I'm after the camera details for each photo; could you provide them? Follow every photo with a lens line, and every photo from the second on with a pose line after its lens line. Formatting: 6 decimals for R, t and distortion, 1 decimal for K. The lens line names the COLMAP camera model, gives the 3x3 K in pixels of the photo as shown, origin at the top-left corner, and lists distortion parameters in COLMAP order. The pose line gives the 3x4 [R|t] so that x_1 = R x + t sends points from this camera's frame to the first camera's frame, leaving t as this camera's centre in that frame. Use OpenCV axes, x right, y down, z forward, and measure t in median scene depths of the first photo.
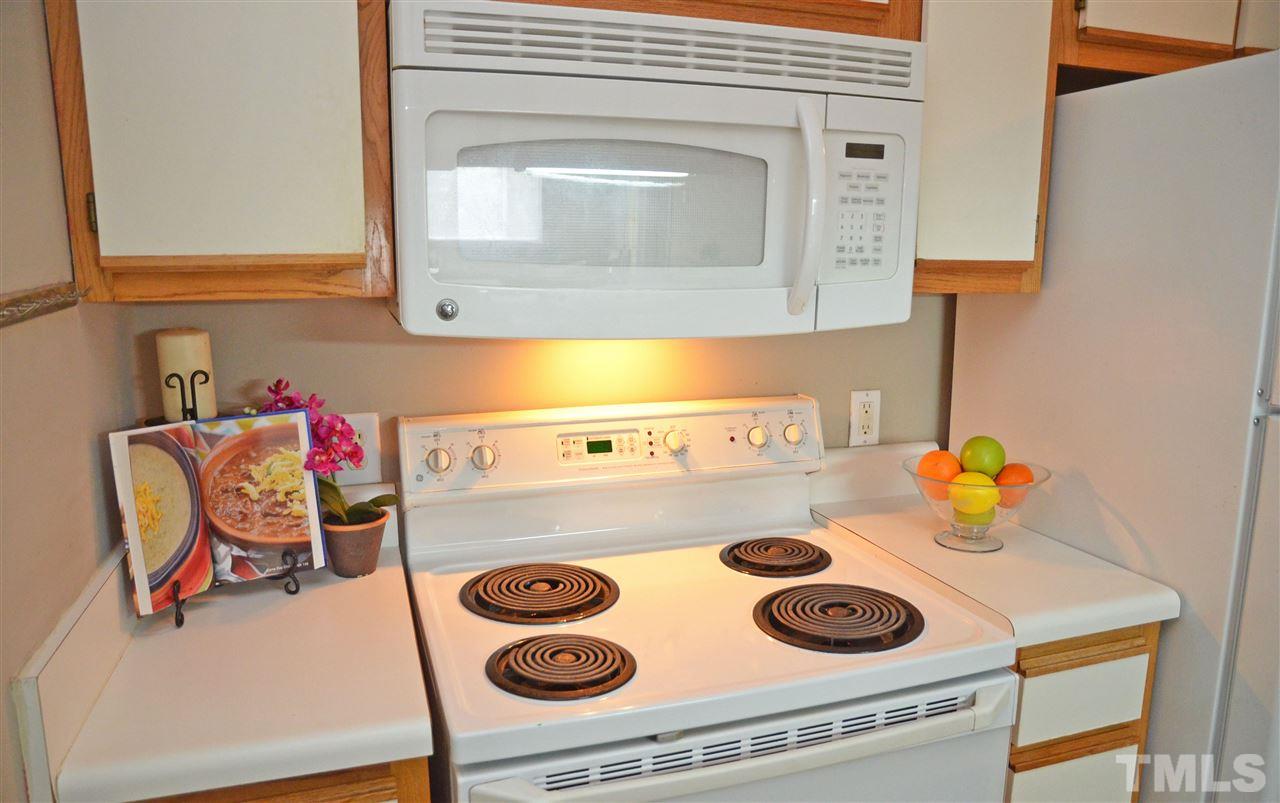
lens RADIAL K [[948.2, 0, 640.0], [0, 948.2, 401.5], [0, 0, 1]] dist [-0.002640, -0.001394]
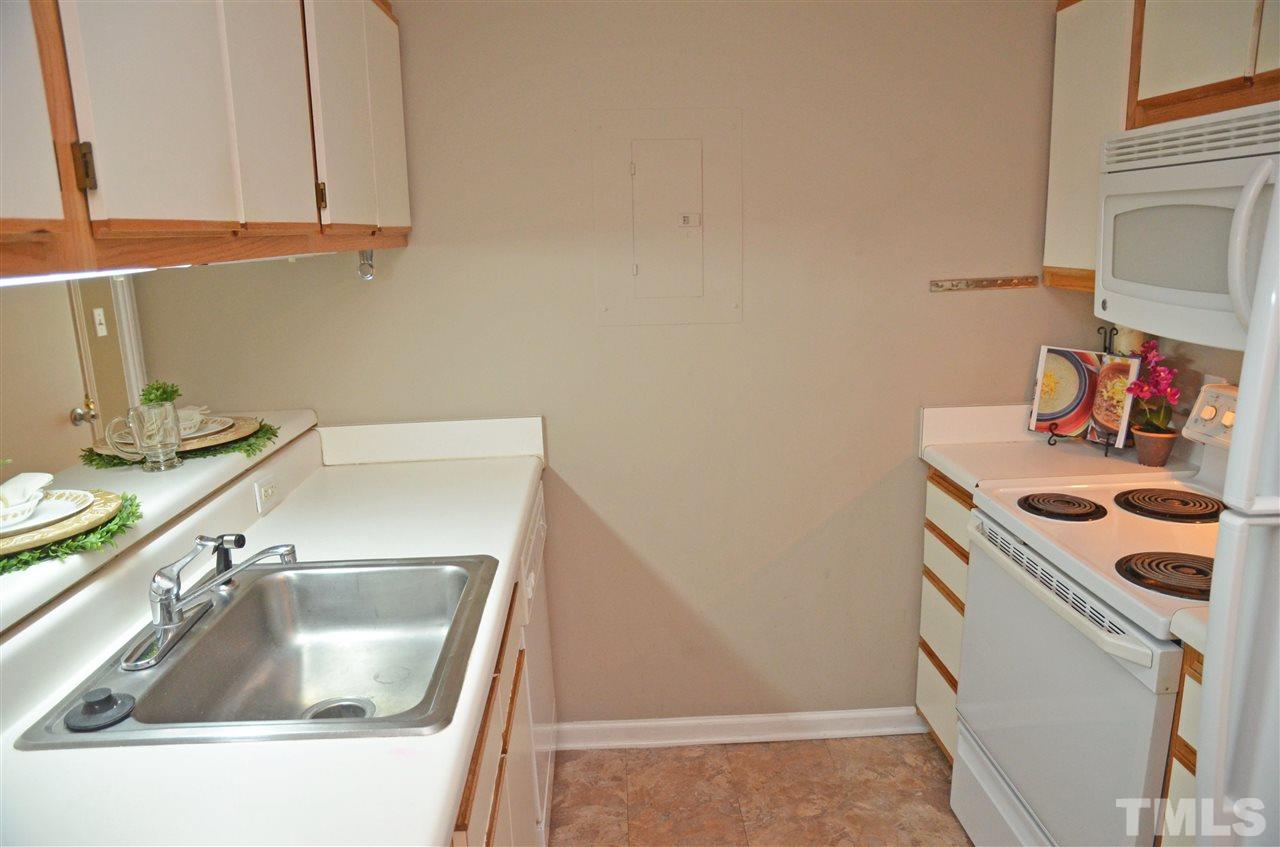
lens RADIAL K [[935.3, 0, 640.0], [0, 935.3, 423.5], [0, 0, 1]] dist [-0.028245, 0.011044]
pose [[-0.262177, 0.205466, -0.942893, 1.545200], [-0.145776, 0.957426, 0.249167, -0.170767], [0.953946, 0.202778, -0.221063, 0.543549]]
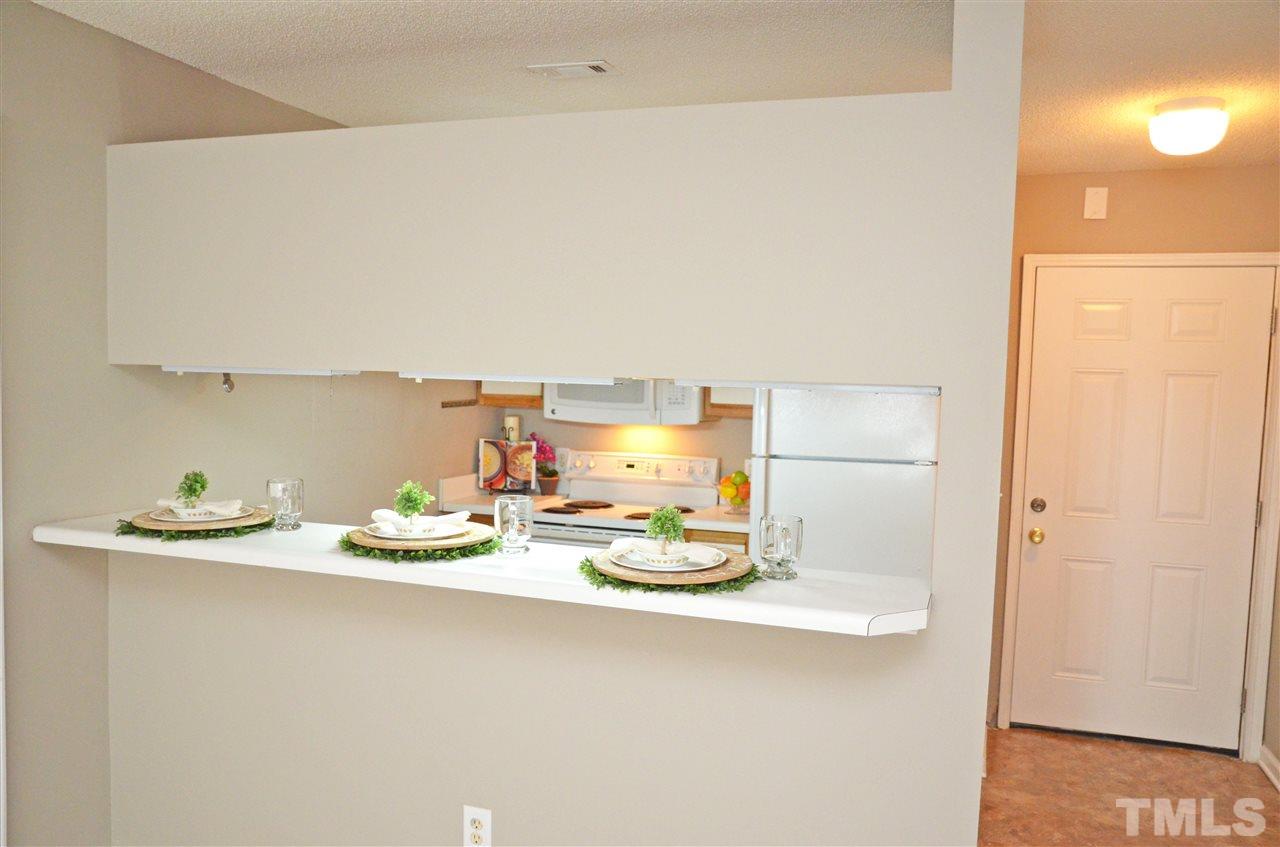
lens RADIAL K [[935.3, 0, 640.0], [0, 935.3, 423.5], [0, 0, 1]] dist [-0.028245, 0.011044]
pose [[0.795397, 0.049787, -0.604040, 1.957809], [-0.127746, 0.988003, -0.086781, 0.190225], [0.592473, 0.146189, 0.792215, -1.419293]]
